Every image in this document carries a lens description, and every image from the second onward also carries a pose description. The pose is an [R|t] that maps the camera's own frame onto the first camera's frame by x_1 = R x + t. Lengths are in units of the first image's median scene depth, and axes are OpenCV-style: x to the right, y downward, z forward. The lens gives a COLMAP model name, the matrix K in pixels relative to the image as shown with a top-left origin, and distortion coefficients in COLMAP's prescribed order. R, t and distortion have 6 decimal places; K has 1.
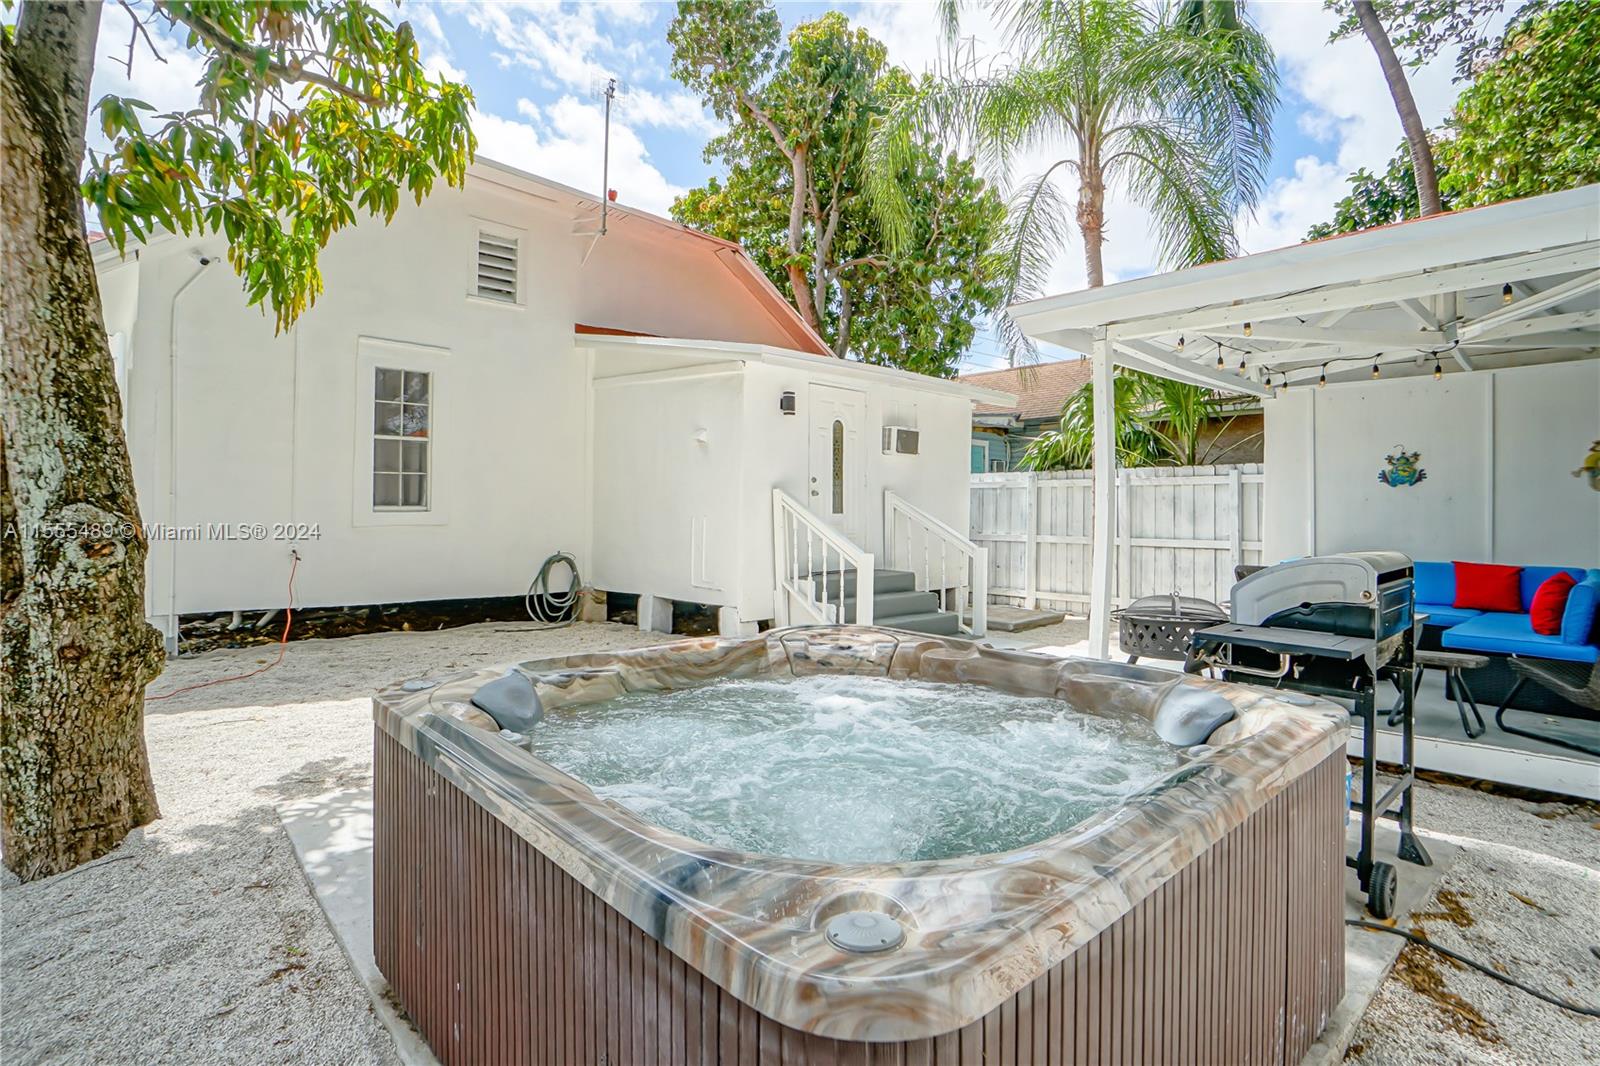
lens RADIAL K [[789.4, 0, 743.5], [0, 789.4, 506.0], [0, 0, 1]] dist [-0.096777, 0.034693]
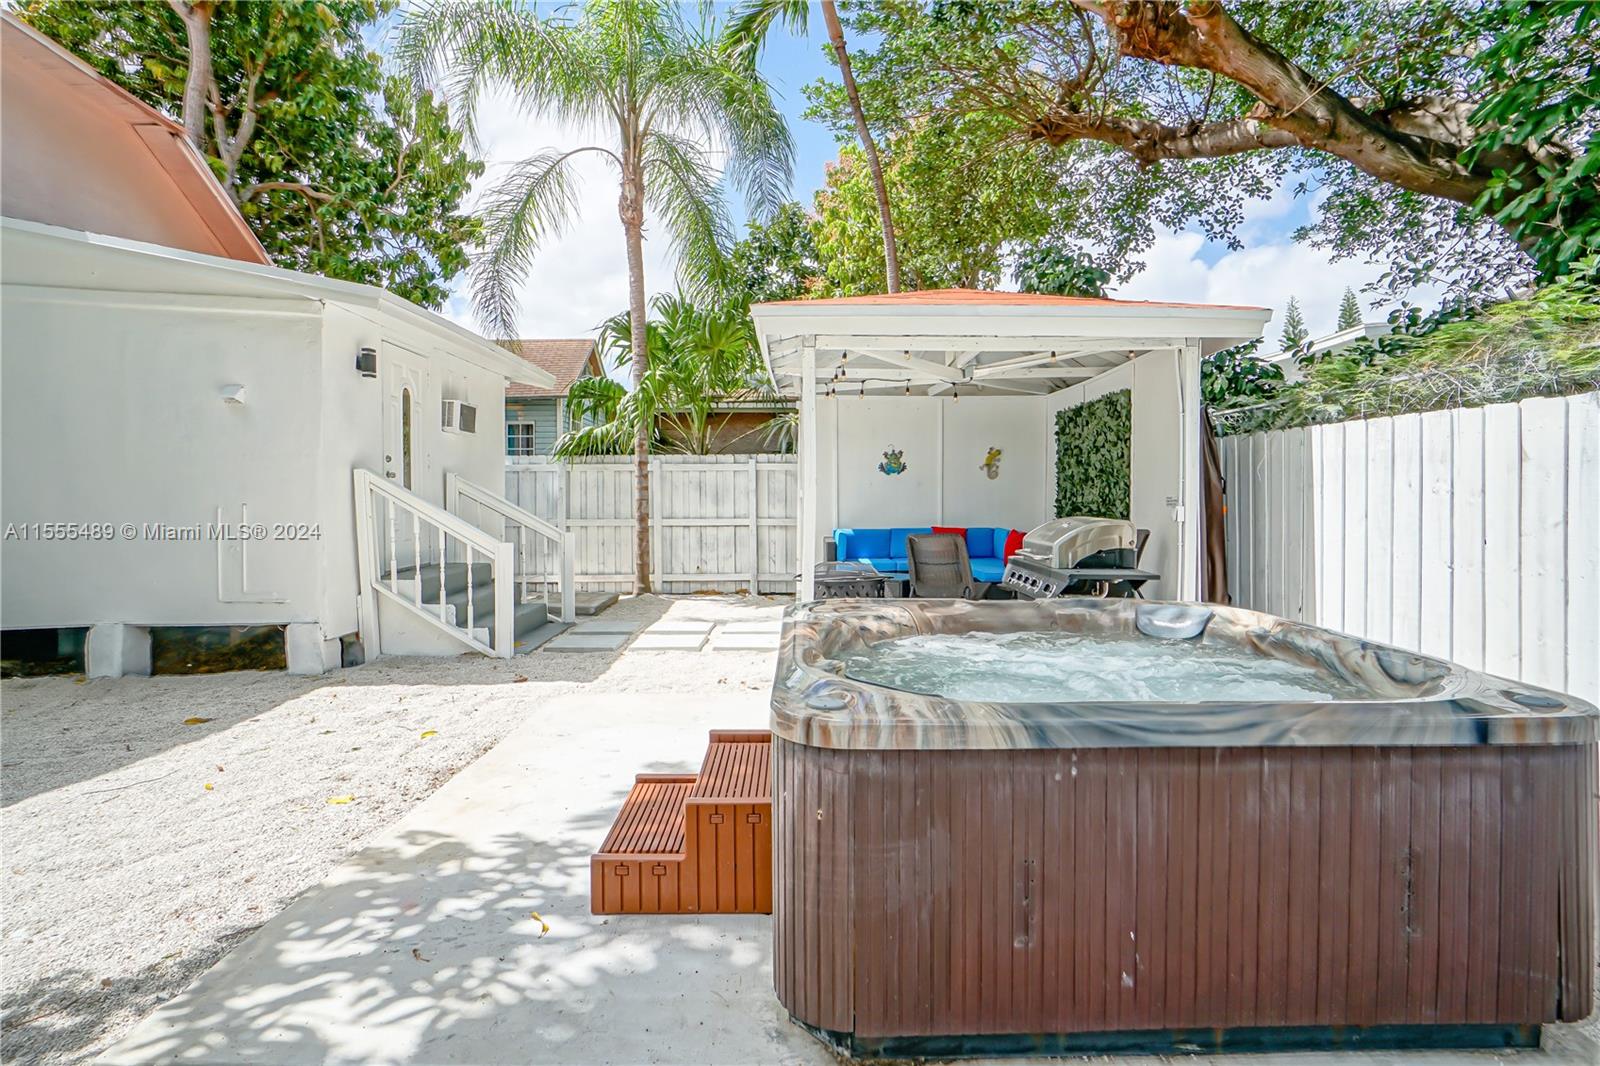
lens RADIAL K [[823.0, 0, 796.2], [0, 823.0, 499.2], [0, 0, 1]] dist [-0.027978, 0.000906]
pose [[0.643028, -0.010614, 0.765769, -0.305692], [0.001996, 0.999924, 0.012183, 0.000033], [-0.765840, -0.006306, 0.643000, 0.125294]]
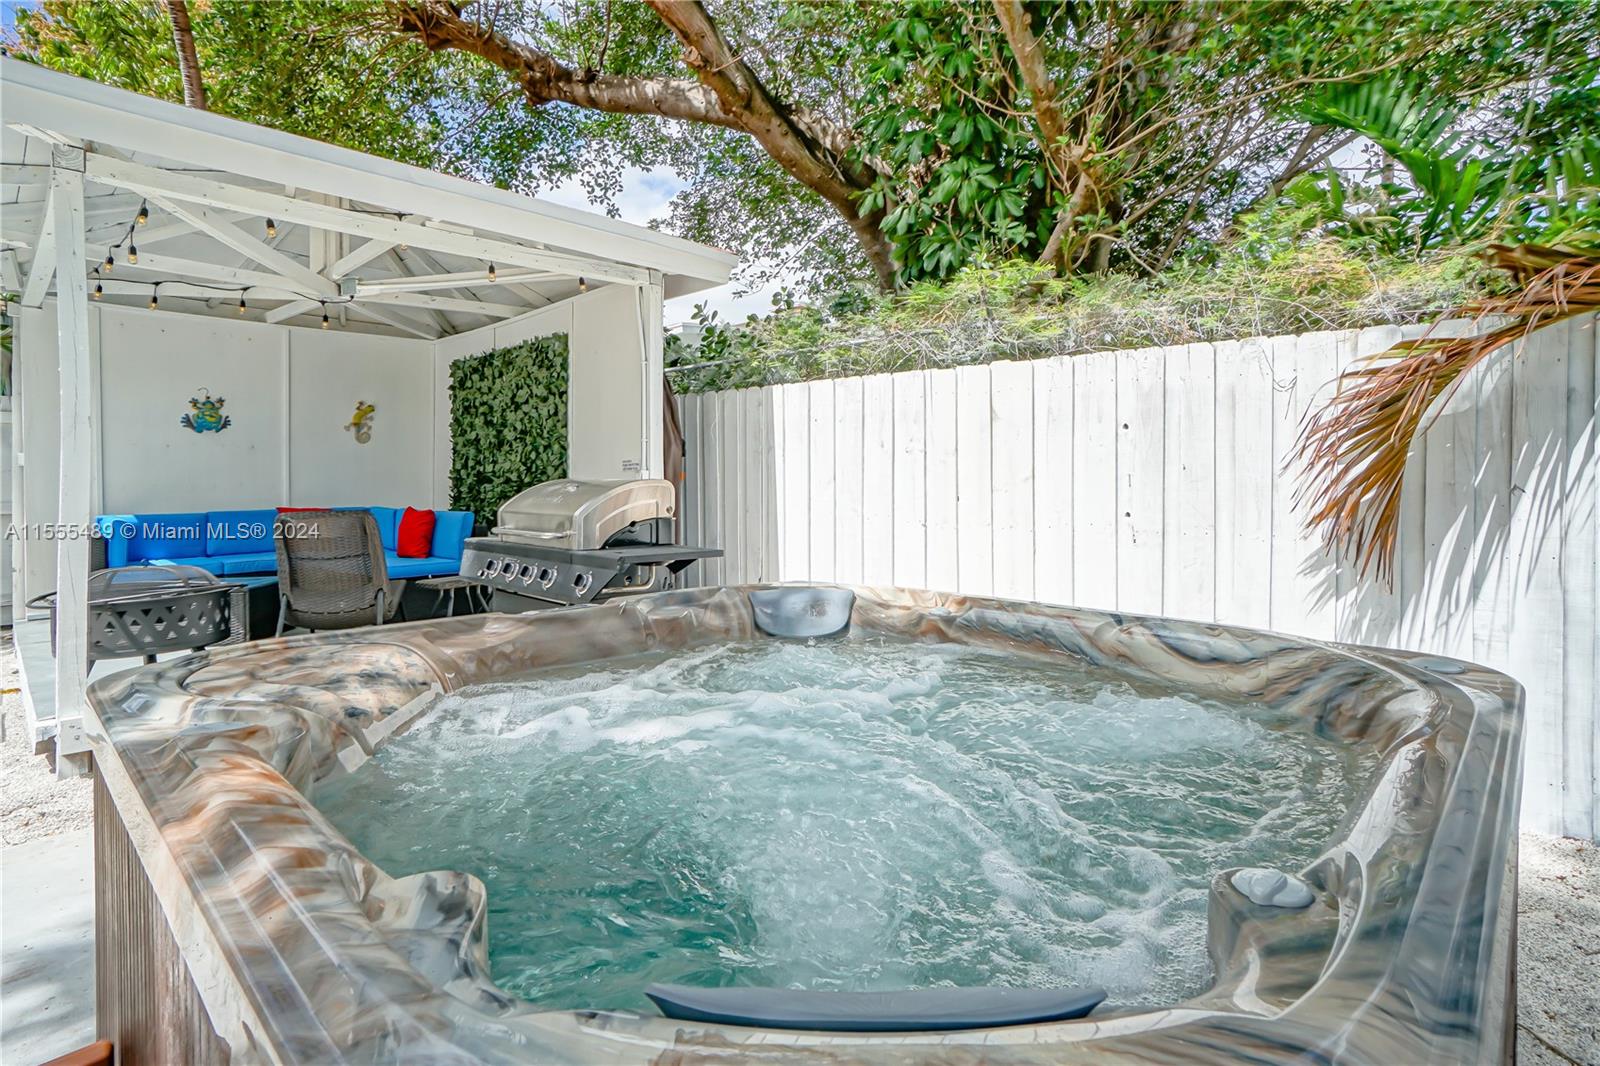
lens RADIAL K [[823.0, 0, 796.2], [0, 823.0, 499.2], [0, 0, 1]] dist [-0.027978, 0.000906]
pose [[-0.094590, -0.032425, 0.994988, -0.156232], [-0.001673, 0.999473, 0.032412, 0.017601], [-0.995515, 0.001401, -0.094594, 0.280847]]
